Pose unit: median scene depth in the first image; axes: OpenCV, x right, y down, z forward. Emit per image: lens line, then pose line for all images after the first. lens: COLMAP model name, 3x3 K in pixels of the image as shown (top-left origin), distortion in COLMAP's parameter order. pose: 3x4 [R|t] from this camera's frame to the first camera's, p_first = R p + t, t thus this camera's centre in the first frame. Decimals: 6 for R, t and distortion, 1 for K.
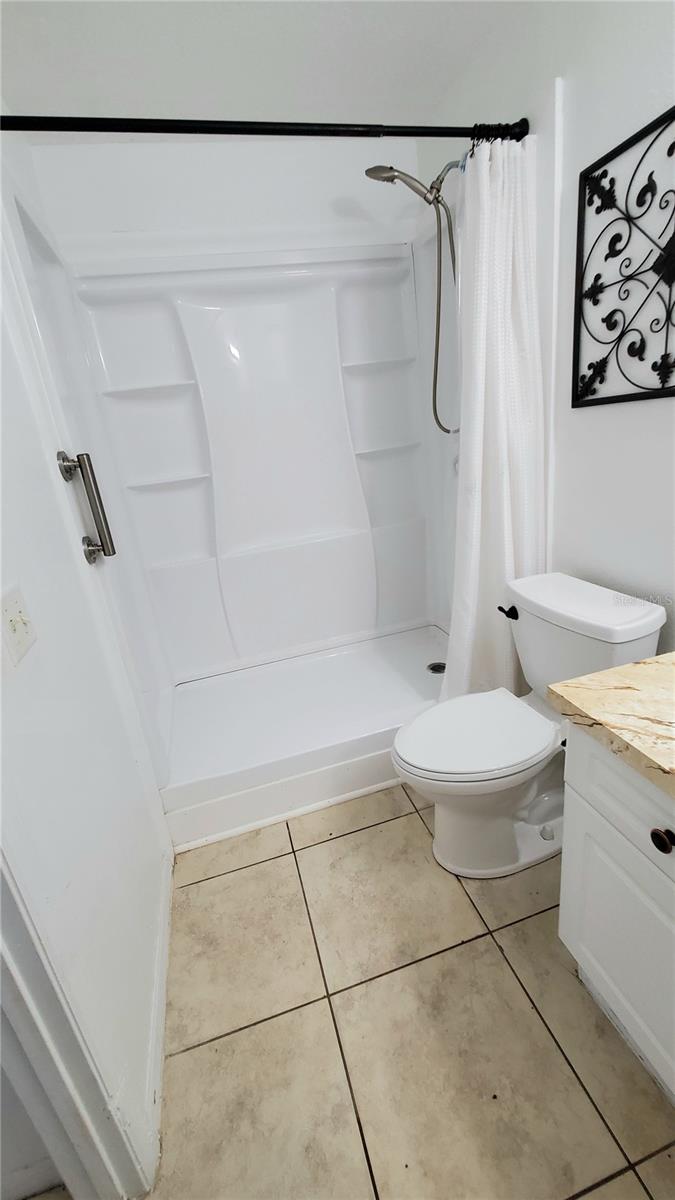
lens RADIAL K [[466.2, 0, 322.1], [0, 466.2, 580.4], [0, 0, 1]] dist [-0.001675, 0.000029]
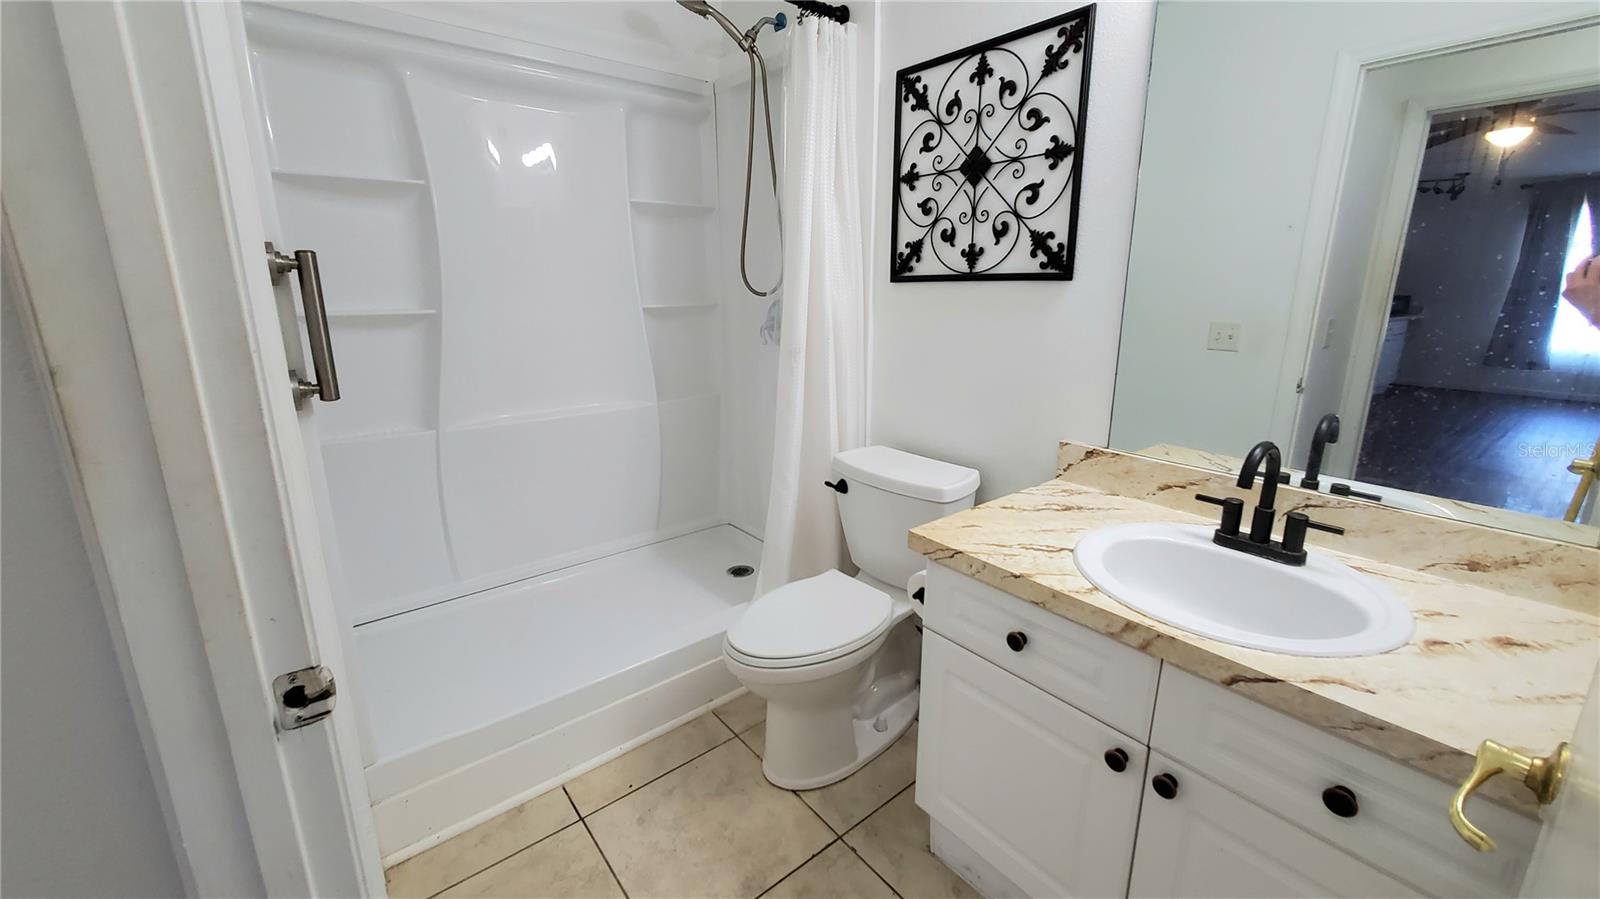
lens RADIAL K [[628.4, 0, 801.1], [0, 628.4, 430.1], [0, 0, 1]] dist [0.001765, 0.000095]
pose [[0.904071, 0.032506, 0.426145, -0.231838], [0.015231, 0.994019, -0.108136, 0.103967], [-0.427112, 0.104254, 0.898168, -0.124601]]
